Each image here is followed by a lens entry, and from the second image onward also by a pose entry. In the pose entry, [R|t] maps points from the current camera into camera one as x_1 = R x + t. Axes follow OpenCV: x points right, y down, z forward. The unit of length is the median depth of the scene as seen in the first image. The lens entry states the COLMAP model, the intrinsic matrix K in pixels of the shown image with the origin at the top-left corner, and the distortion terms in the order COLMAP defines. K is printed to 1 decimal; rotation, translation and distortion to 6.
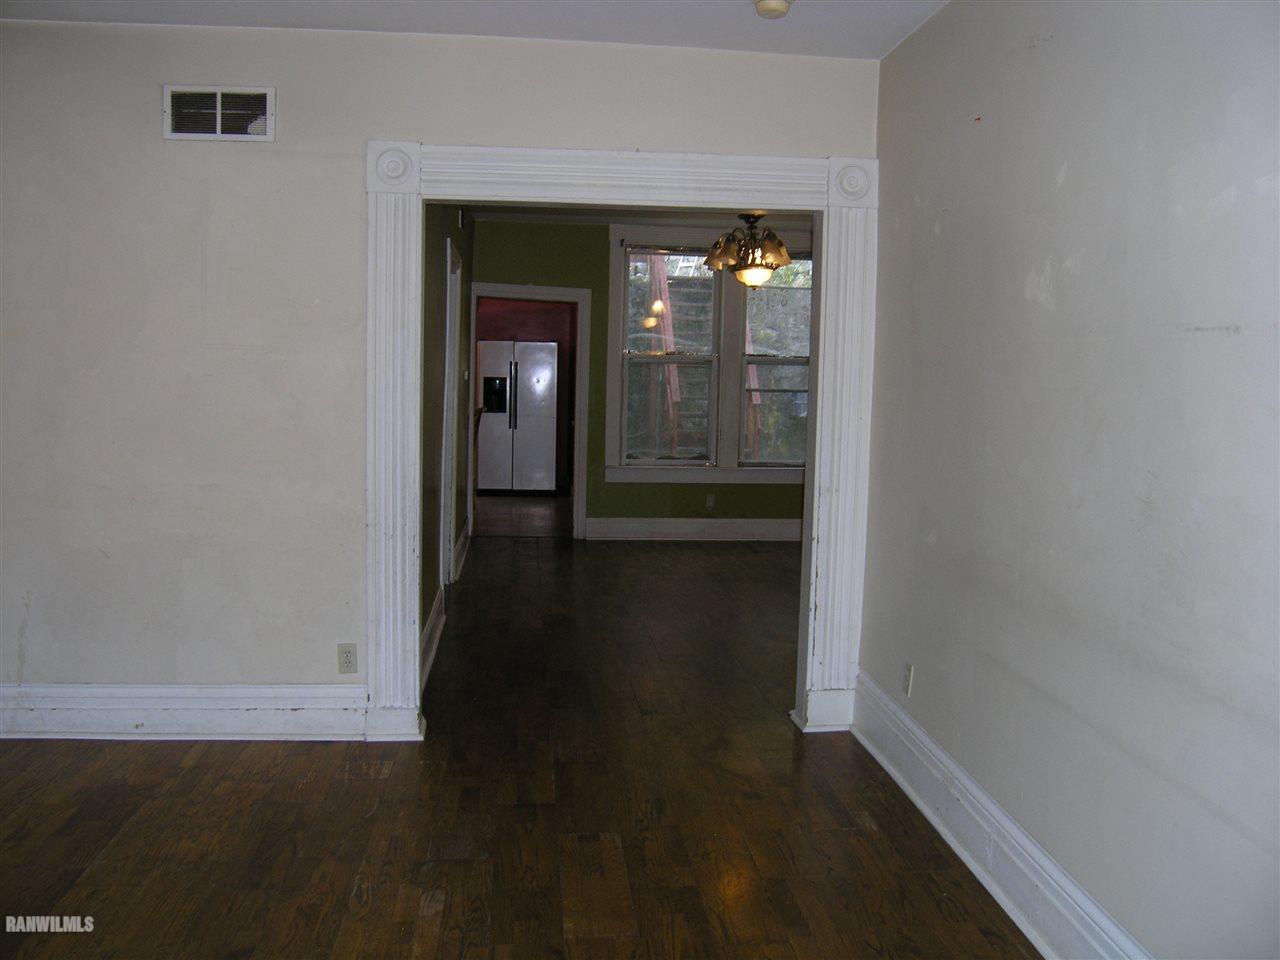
lens RADIAL K [[1049.1, 0, 630.1], [0, 1049.1, 455.1], [0, 0, 1]] dist [-0.102858, 0.042348]
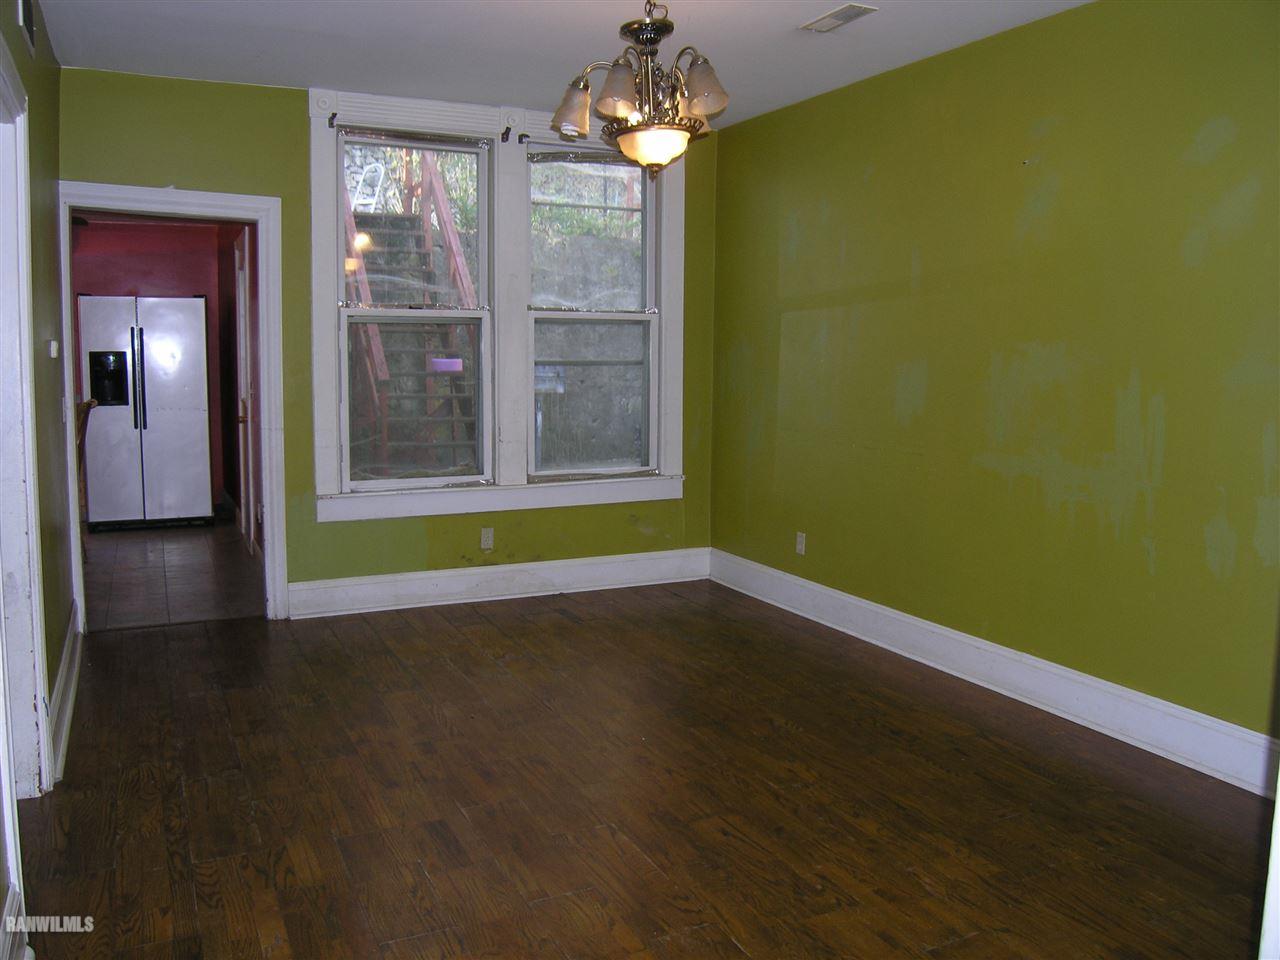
lens RADIAL K [[1049.1, 0, 630.1], [0, 1049.1, 455.1], [0, 0, 1]] dist [-0.102858, 0.042348]
pose [[0.940014, -0.052278, 0.337107, -0.047209], [0.040976, 0.998336, 0.040562, -0.025744], [-0.338666, -0.024316, 0.940592, 0.328911]]
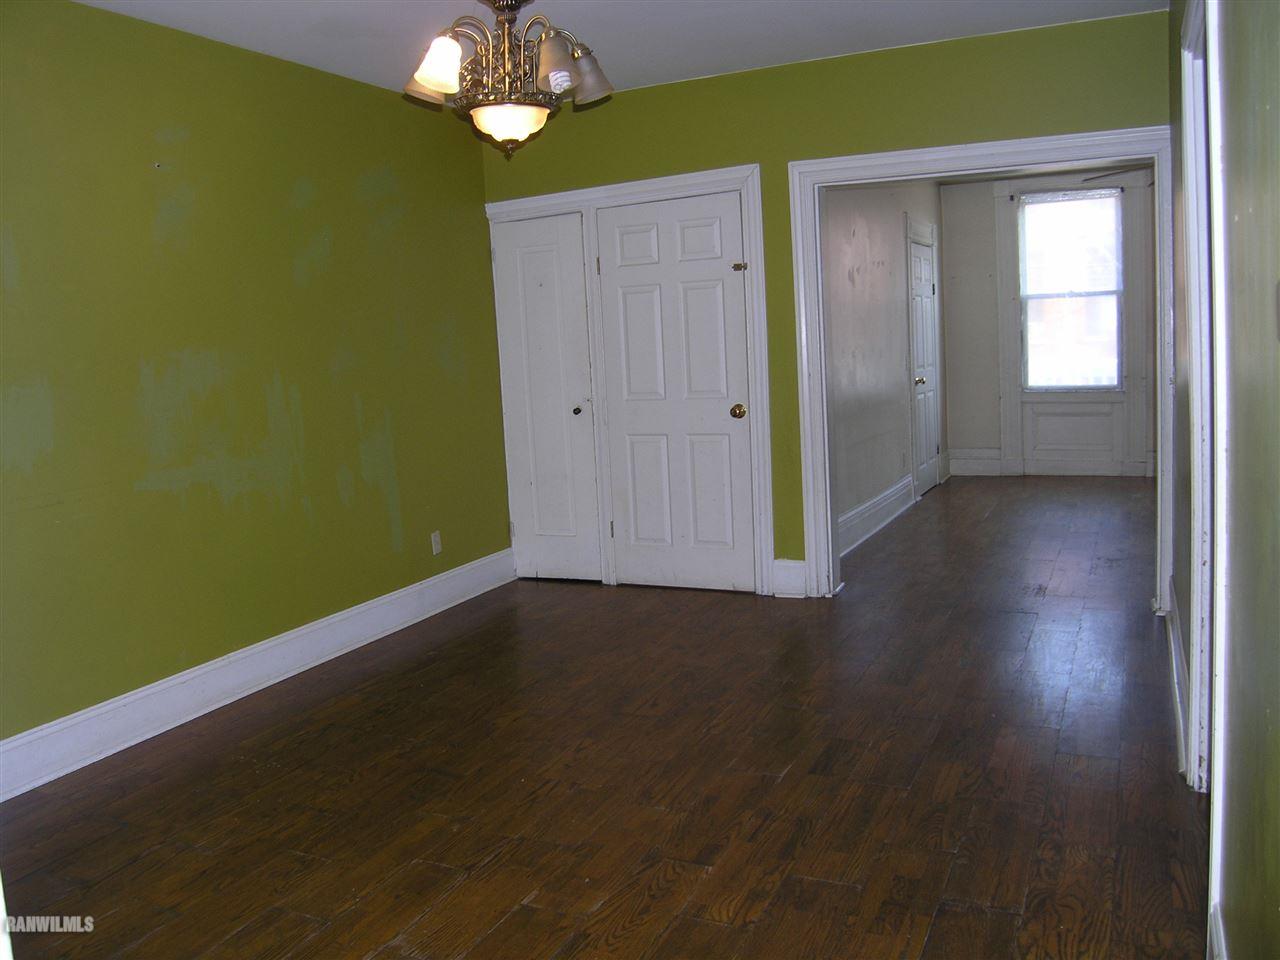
lens RADIAL K [[1049.1, 0, 630.1], [0, 1049.1, 455.1], [0, 0, 1]] dist [-0.102858, 0.042348]
pose [[-0.851162, -0.037306, 0.523576, -0.101152], [0.072997, 0.979366, 0.188451, -0.058429], [-0.519803, 0.198622, -0.830876, 0.759803]]
